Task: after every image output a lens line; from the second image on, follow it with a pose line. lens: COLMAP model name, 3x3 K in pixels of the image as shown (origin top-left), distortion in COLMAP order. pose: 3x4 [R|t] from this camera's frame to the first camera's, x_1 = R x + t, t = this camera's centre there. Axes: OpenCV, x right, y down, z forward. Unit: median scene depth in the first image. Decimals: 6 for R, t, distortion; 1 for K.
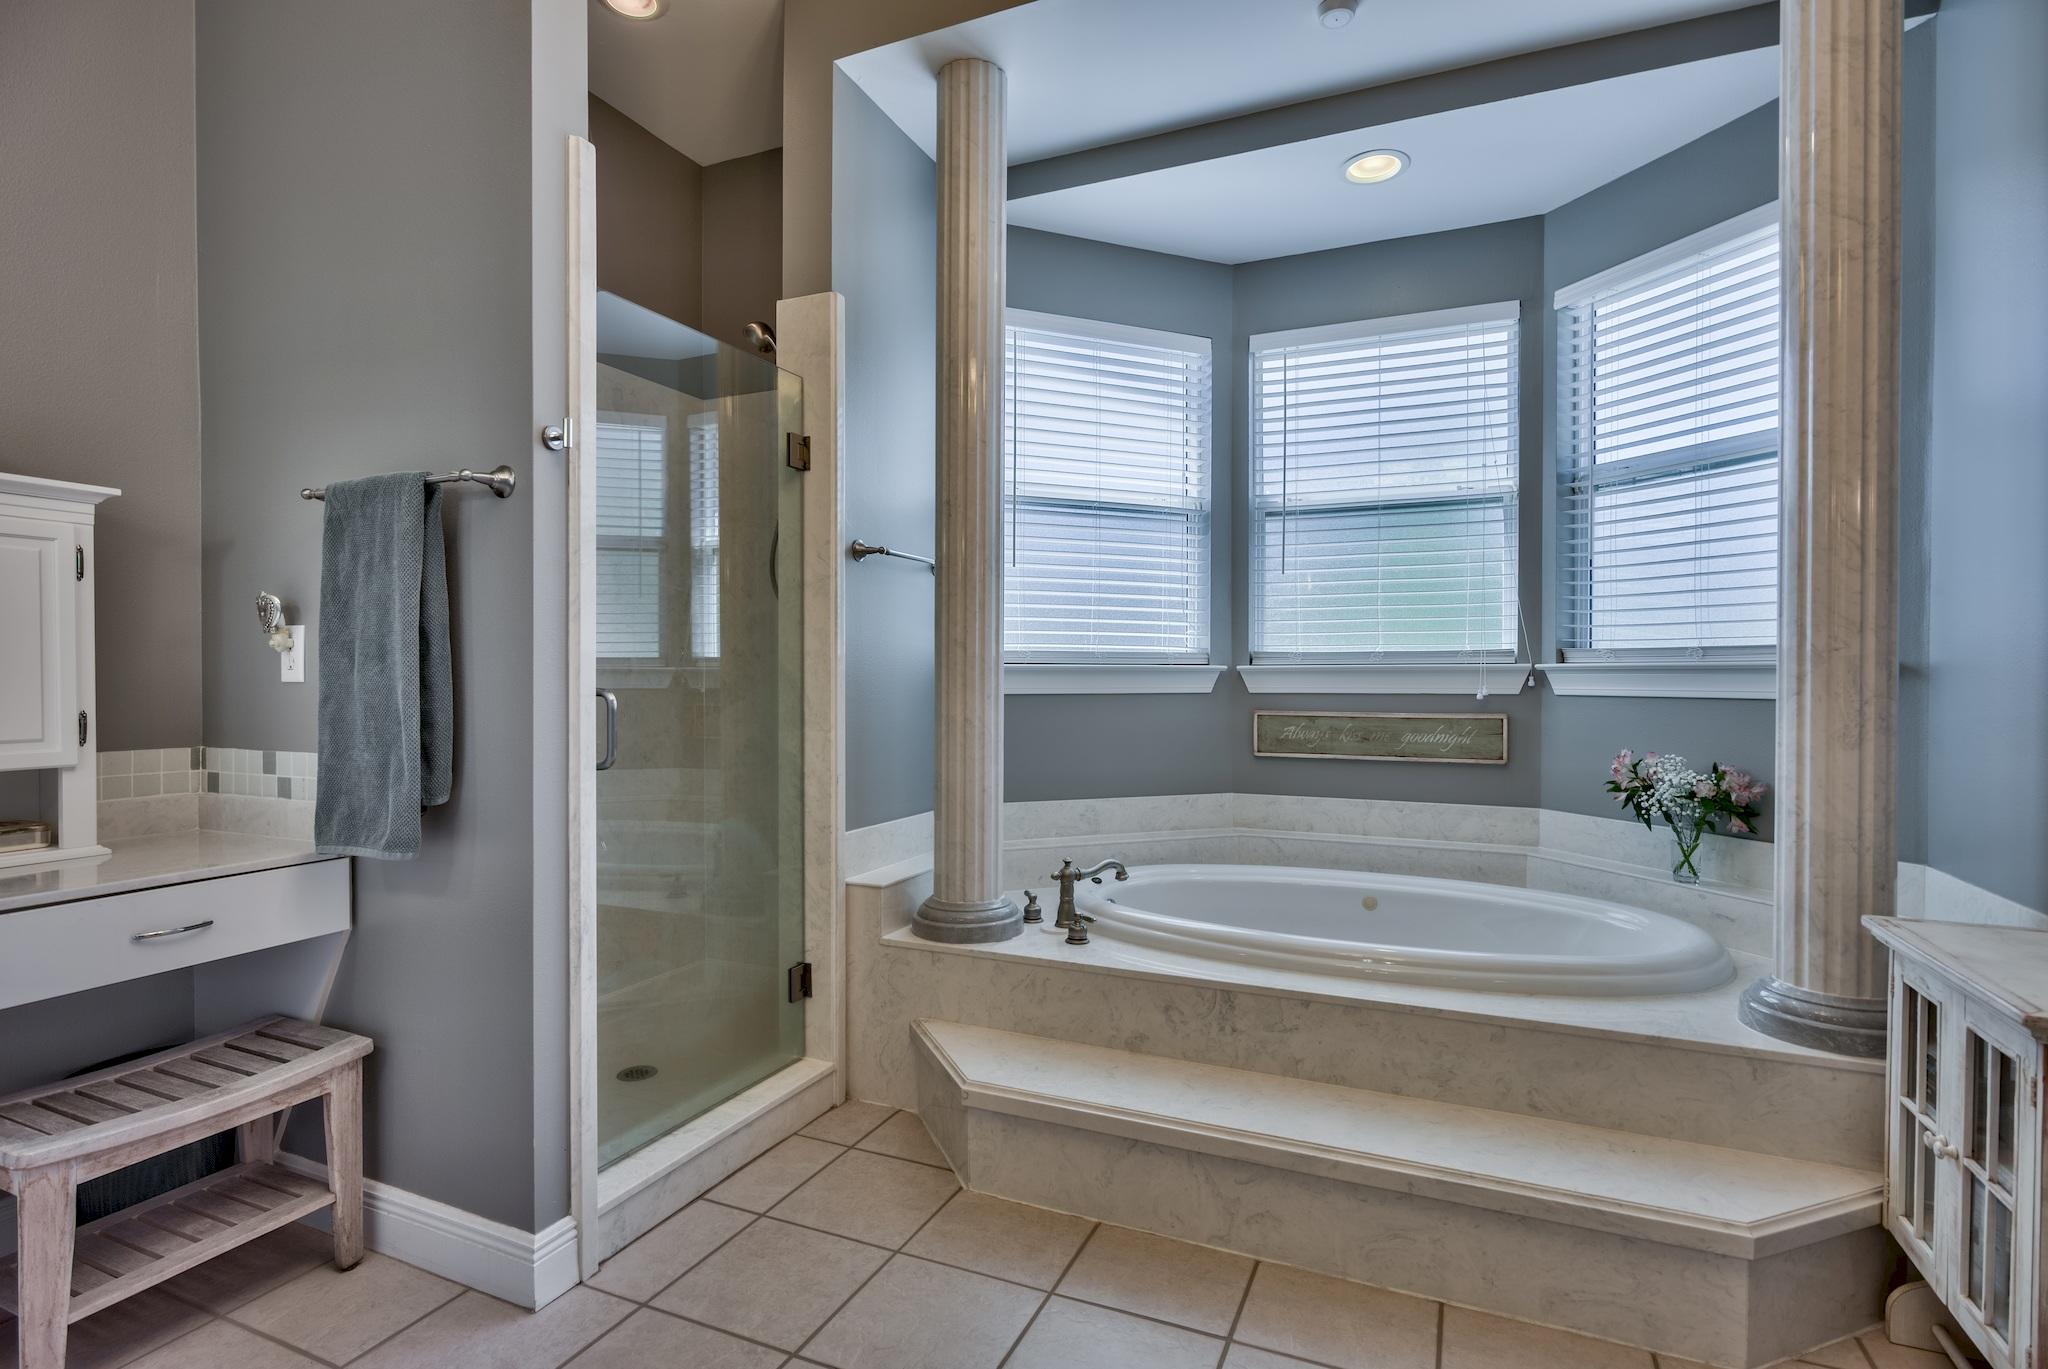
lens RADIAL K [[1030.3, 0, 1019.7], [0, 1030.3, 683.0], [0, 0, 1]] dist [-0.001856, -0.000802]
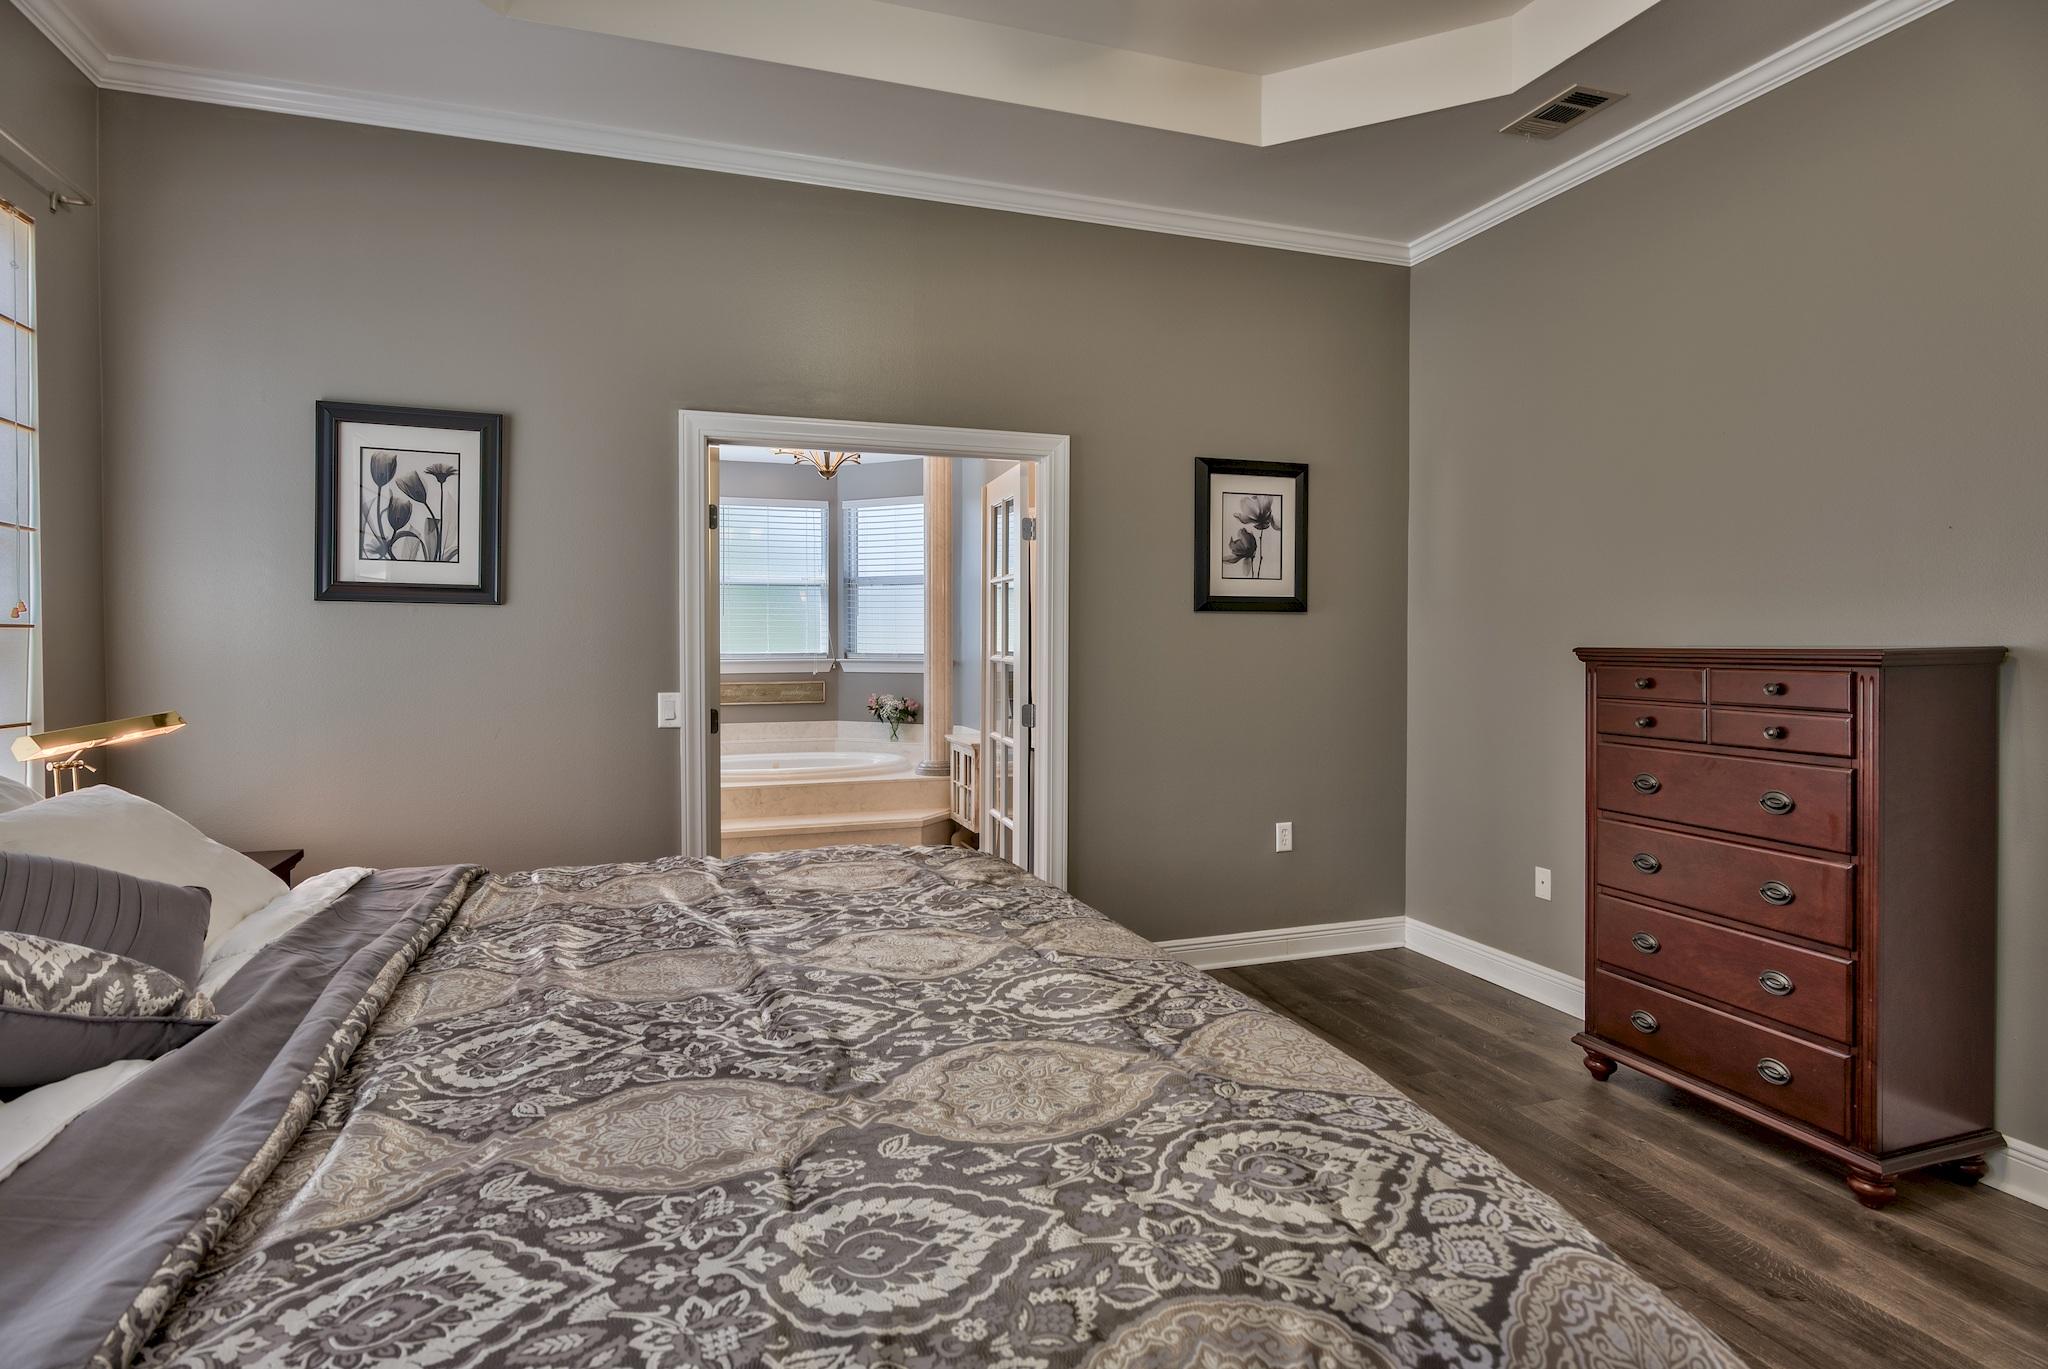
lens RADIAL K [[1019.0, 0, 1018.6], [0, 1019.0, 665.0], [0, 0, 1]] dist [-0.001123, -0.000180]
pose [[0.730656, -0.020588, 0.682436, -0.974301], [0.008965, 0.999748, 0.020562, -0.061181], [-0.682687, -0.008906, 0.730656, -1.221240]]
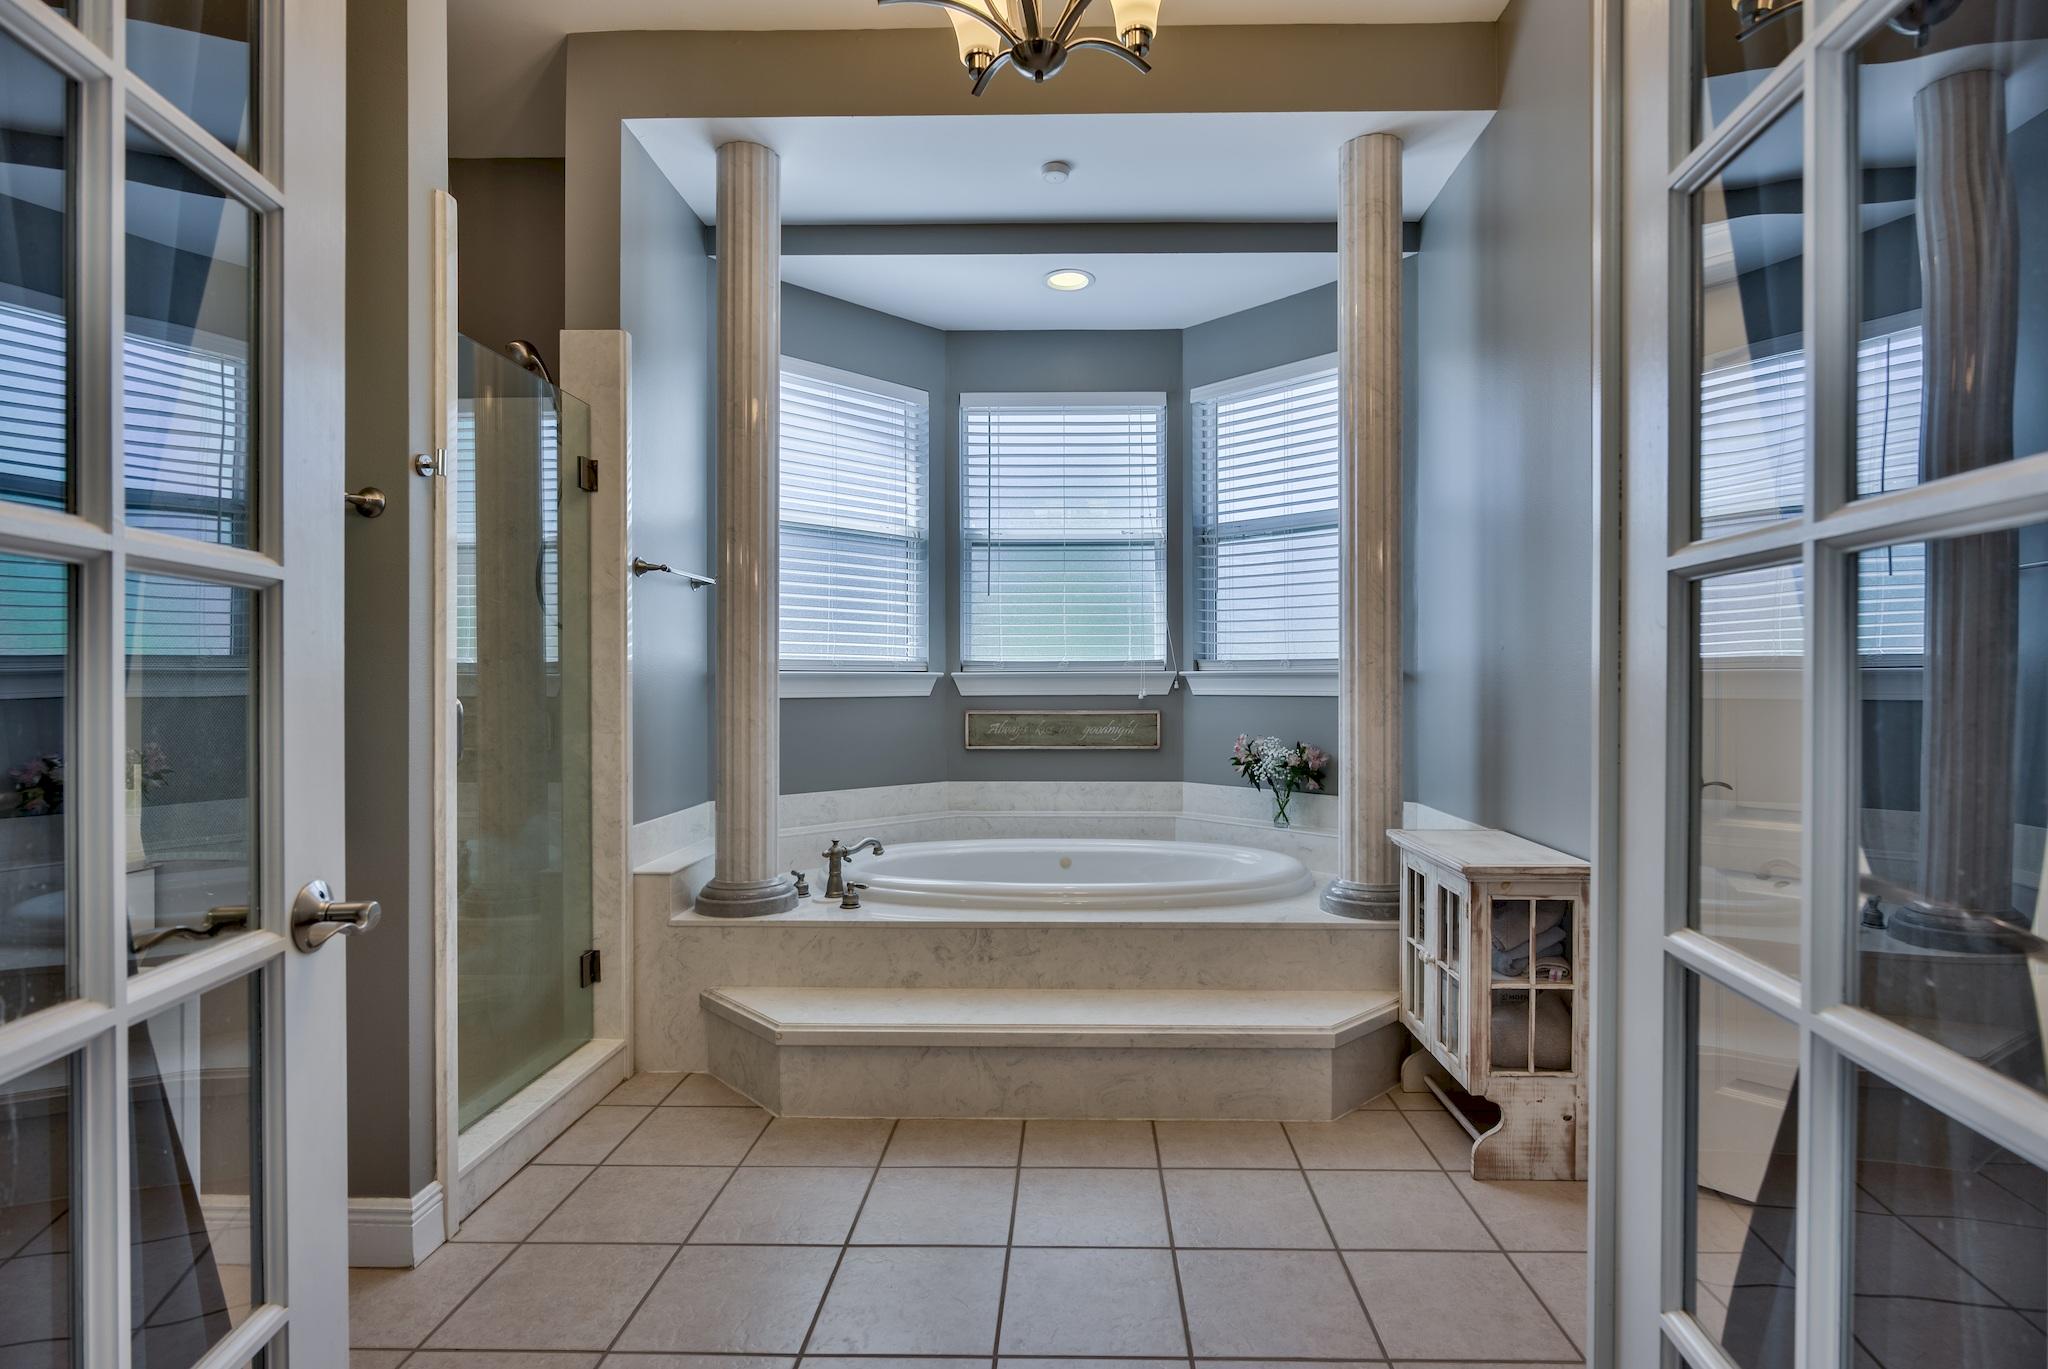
lens RADIAL K [[1038.7, 0, 1076.7], [0, 1038.7, 678.0], [0, 0, 1]] dist [0.000704, 0.000096]
pose [[0.917702, -0.001980, 0.397264, -0.180909], [0.006187, 0.999938, -0.009308, 0.001659], [-0.397221, 0.011000, 0.917657, -0.200888]]
